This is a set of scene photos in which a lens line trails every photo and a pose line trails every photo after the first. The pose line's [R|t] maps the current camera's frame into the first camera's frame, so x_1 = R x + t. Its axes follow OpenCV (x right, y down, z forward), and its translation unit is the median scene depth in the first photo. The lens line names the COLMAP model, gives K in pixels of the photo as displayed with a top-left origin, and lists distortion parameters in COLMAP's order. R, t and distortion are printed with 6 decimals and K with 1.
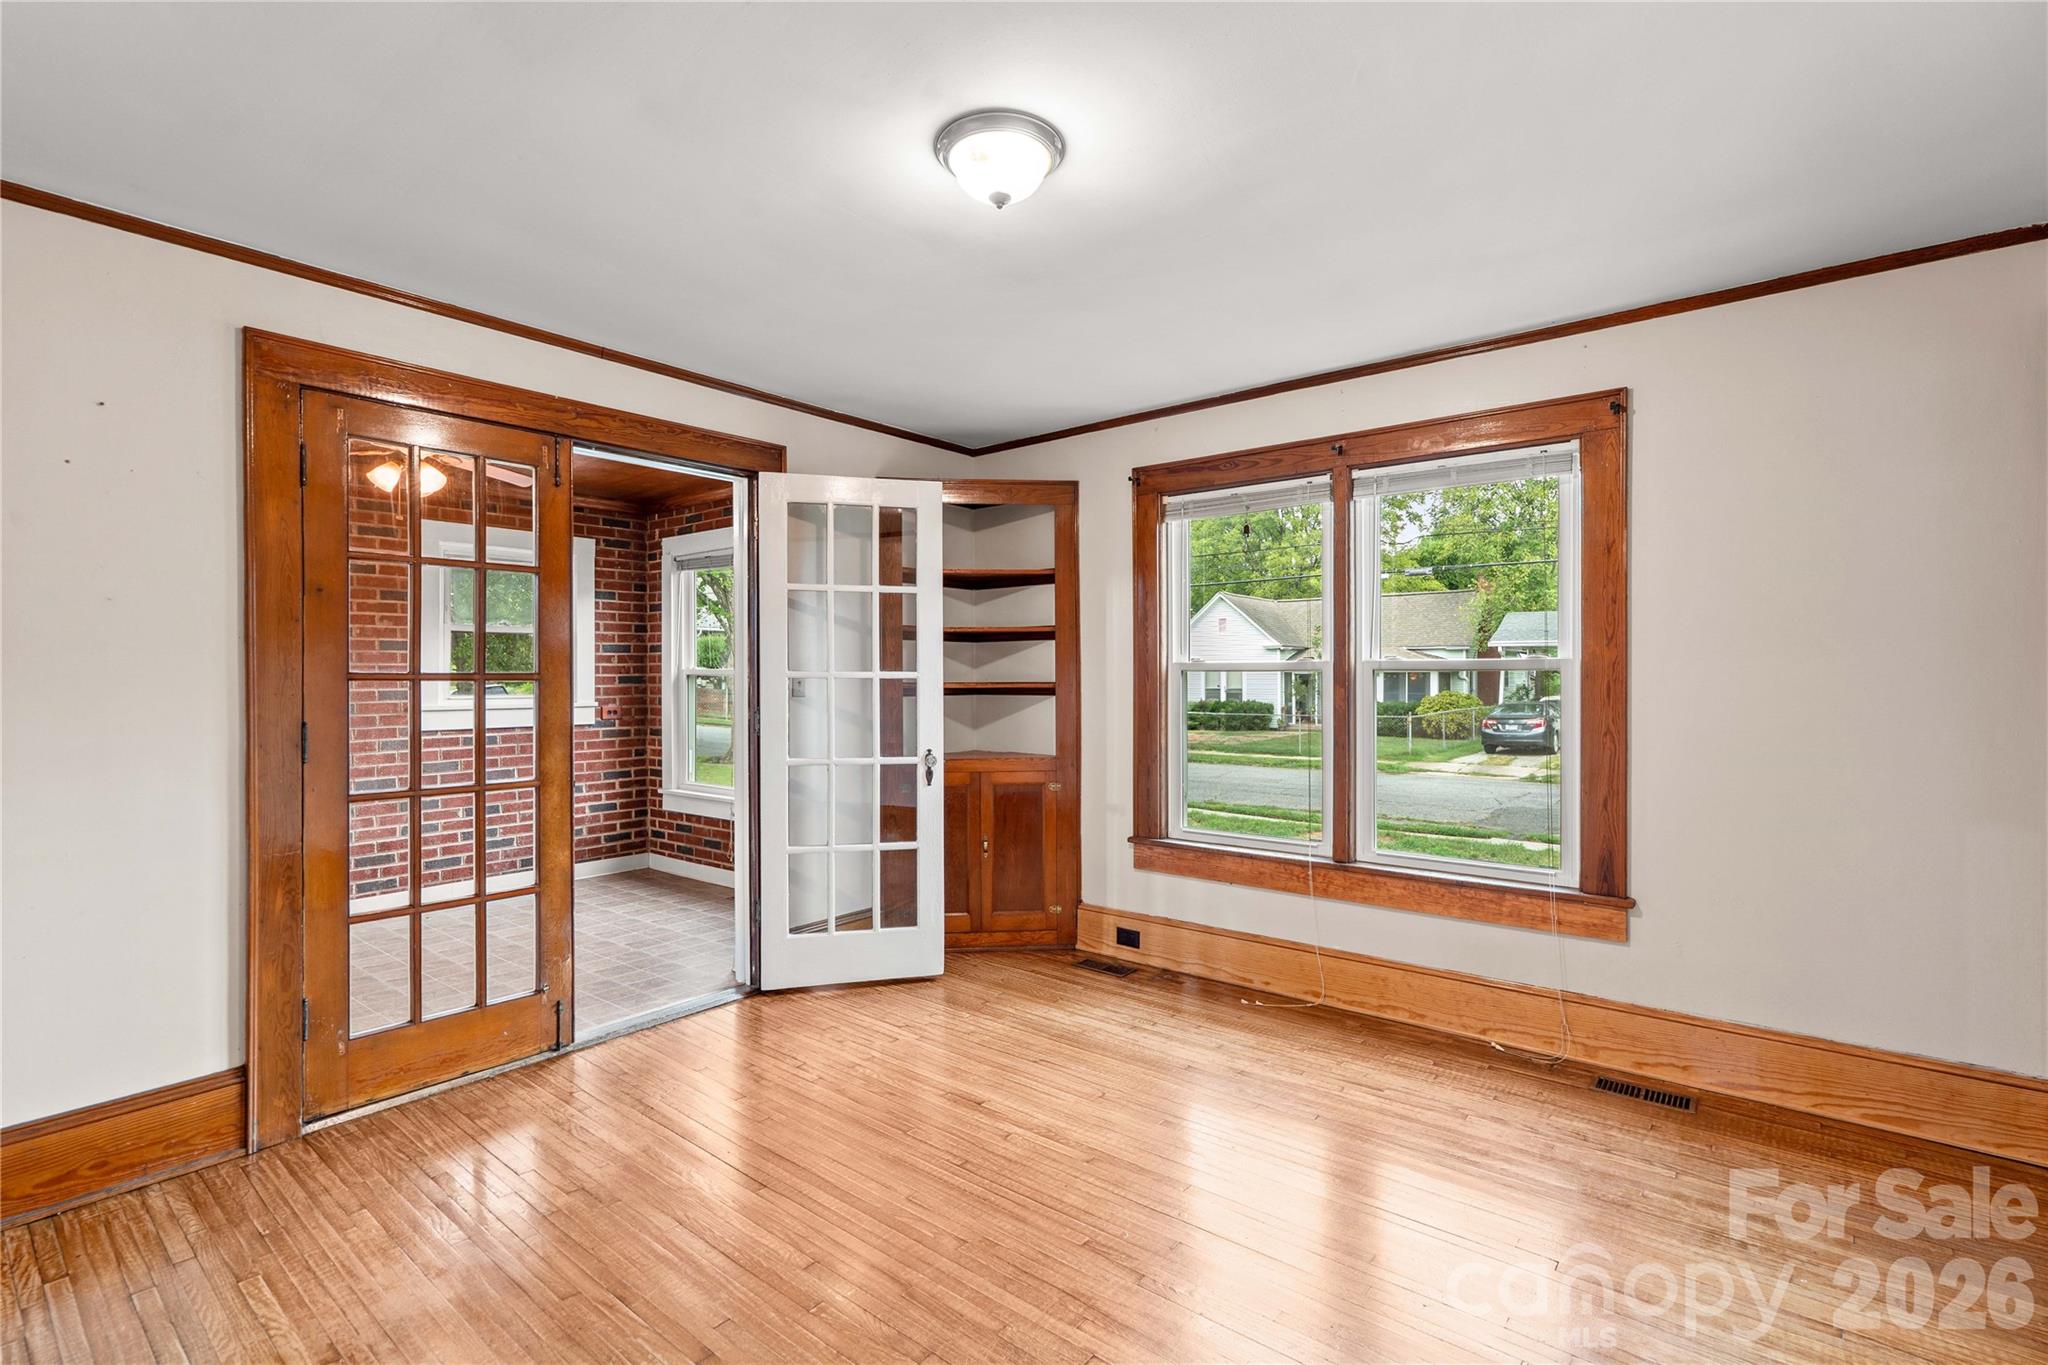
lens RADIAL K [[932.5, 0, 1003.2], [0, 932.5, 688.9], [0, 0, 1]] dist [-0.009363, 0.002649]
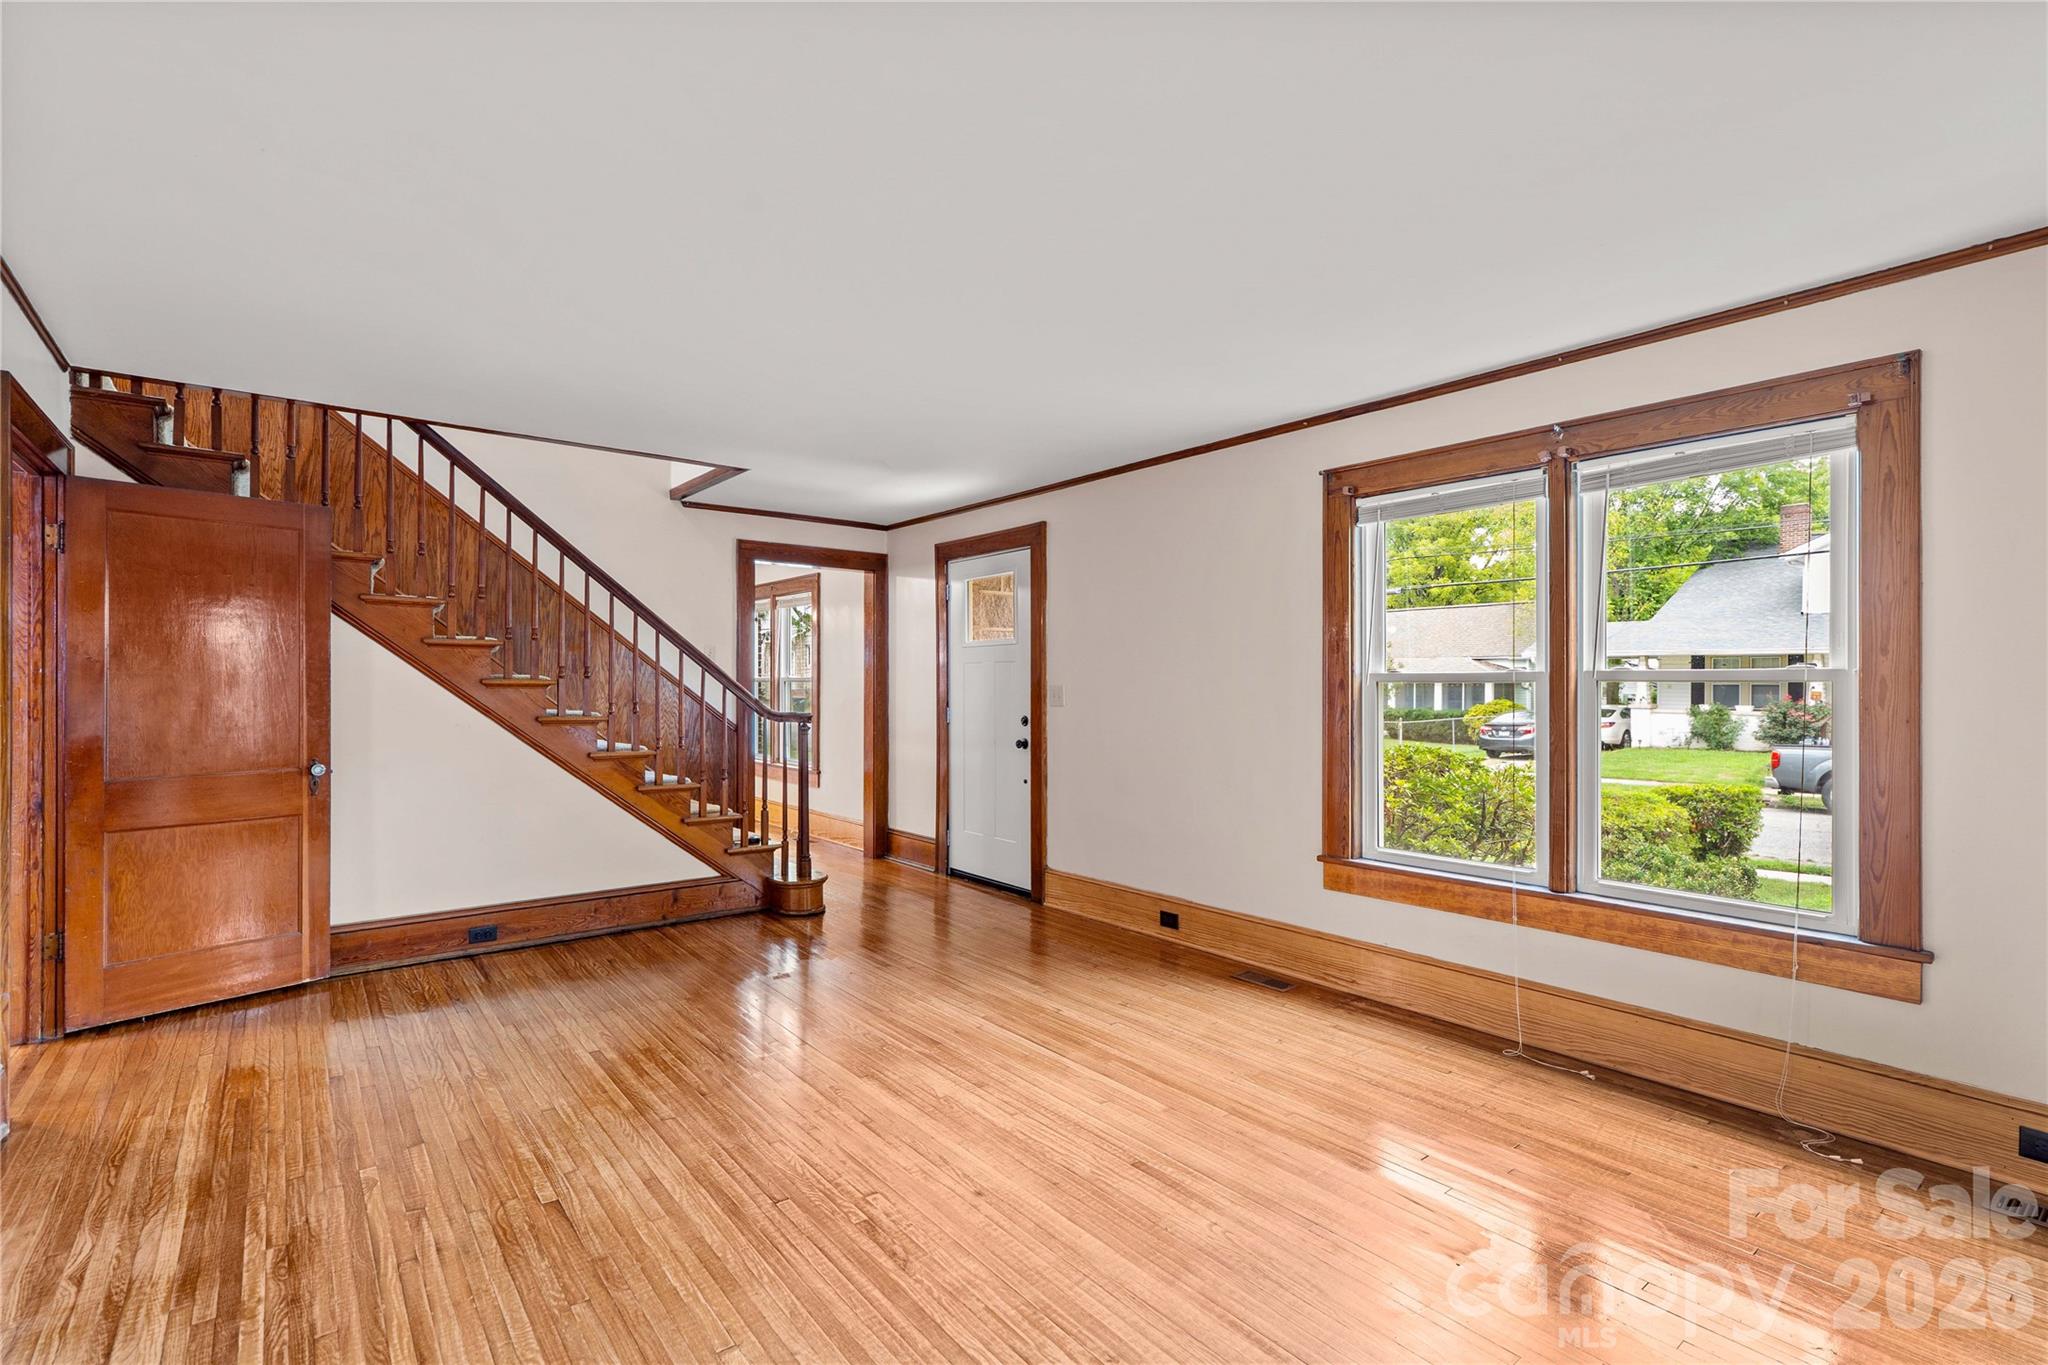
lens RADIAL K [[932.5, 0, 983.3], [0, 932.5, 679.8], [0, 0, 1]] dist [-0.009363, 0.002649]
pose [[0.973188, 0.001564, -0.230007, 0.023699], [-0.006192, 0.999793, -0.019401, 0.000387], [0.229929, 0.020305, 0.972996, -0.019129]]
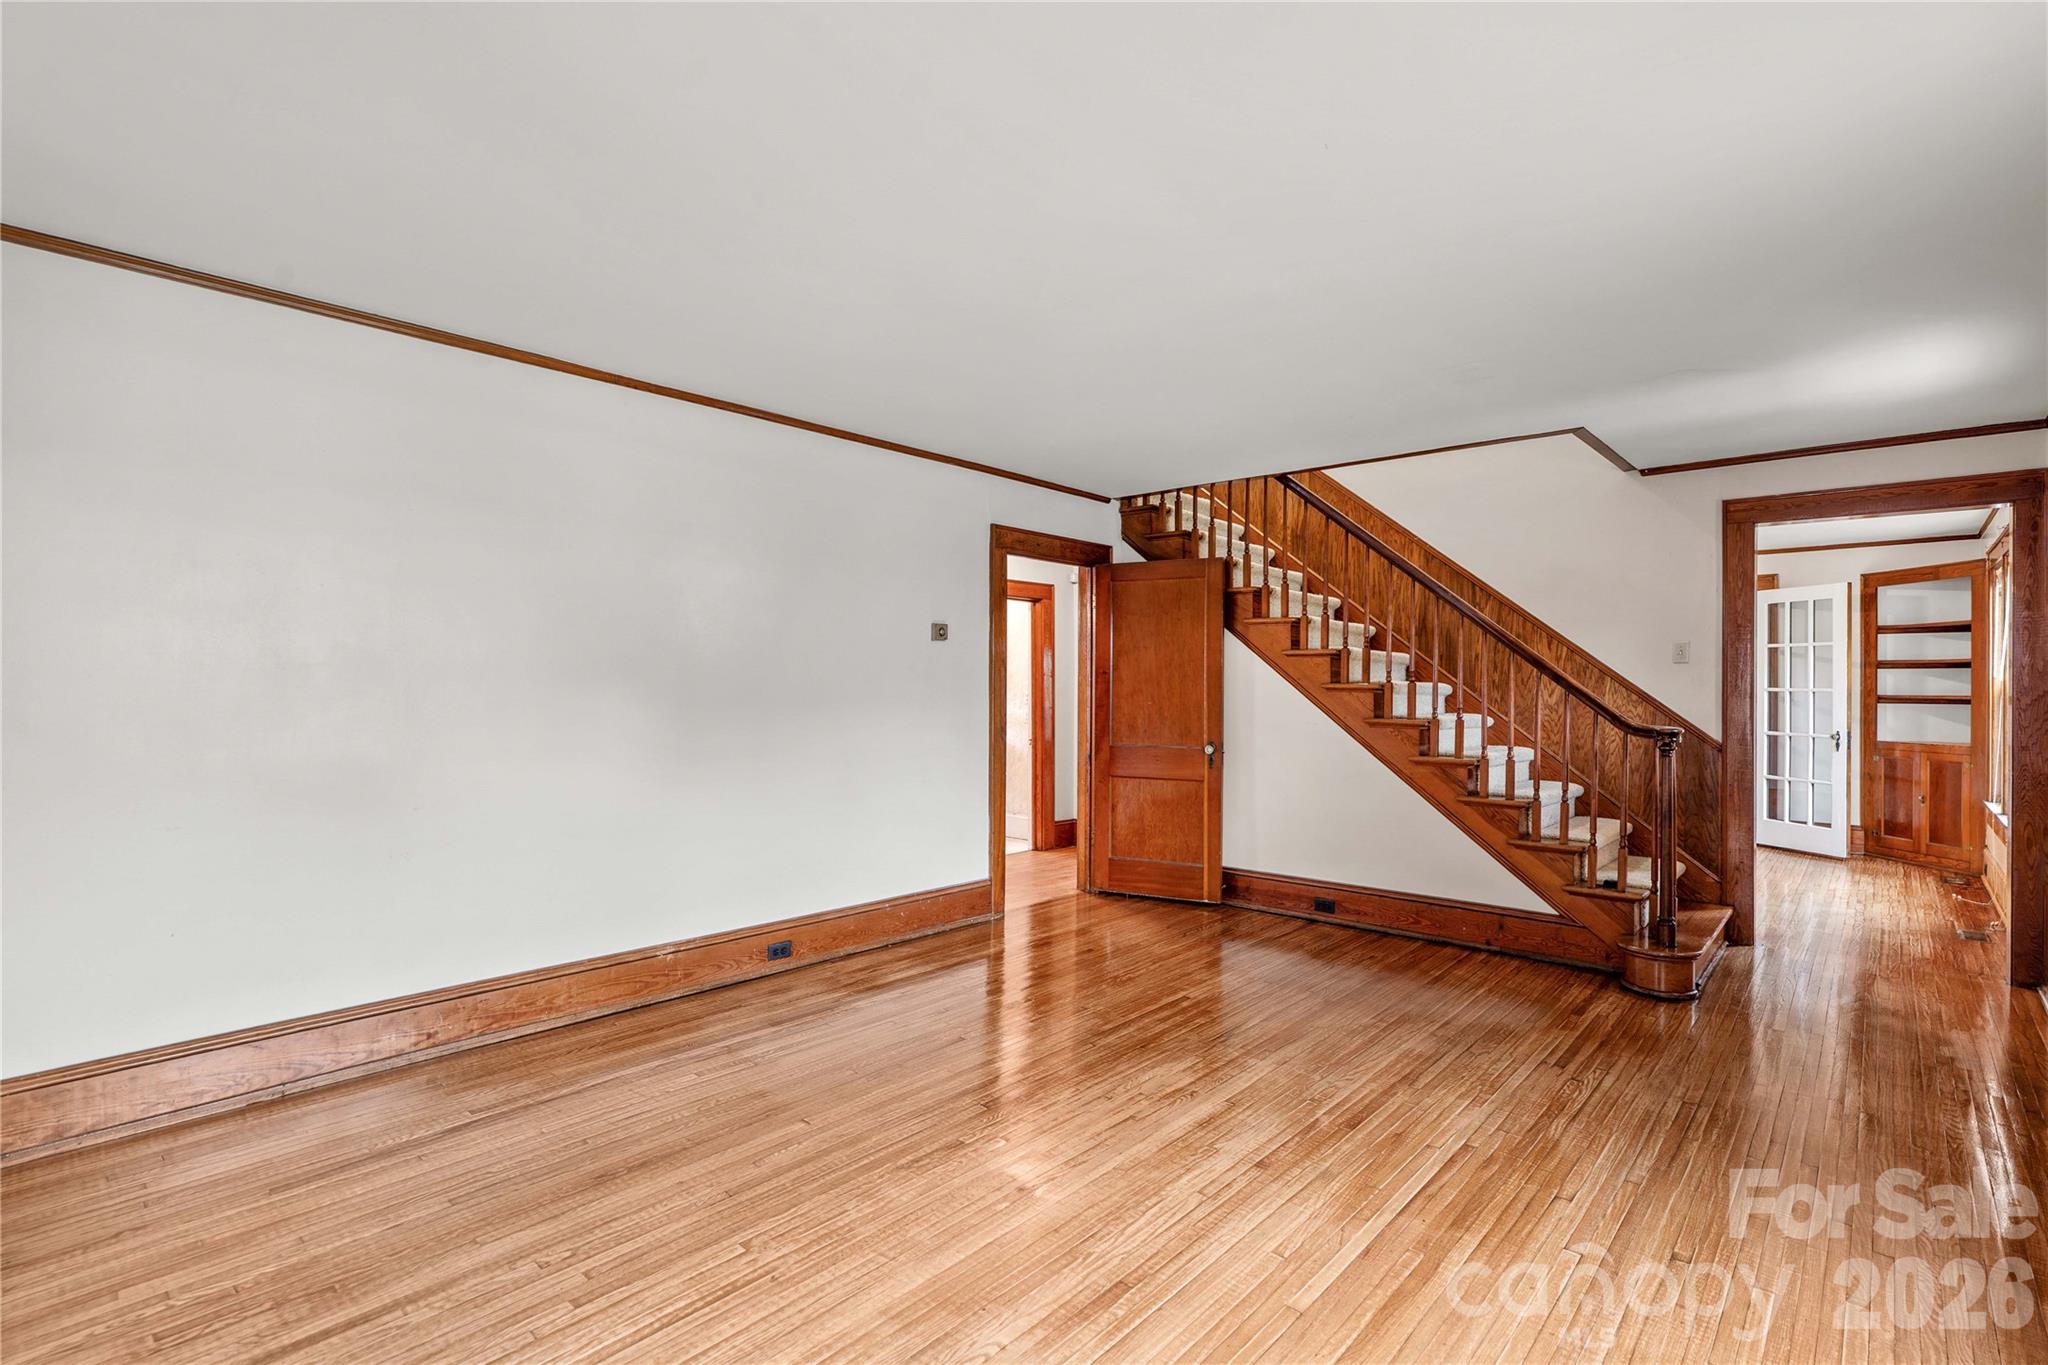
lens RADIAL K [[932.5, 0, 1053.6], [0, 932.5, 688.3], [0, 0, 1]] dist [-0.009363, 0.002649]
pose [[-0.021941, 0.002936, -0.999755, 0.419416], [-0.021499, 0.999763, 0.003407, -0.007219], [0.999528, 0.021569, -0.021873, 0.505996]]
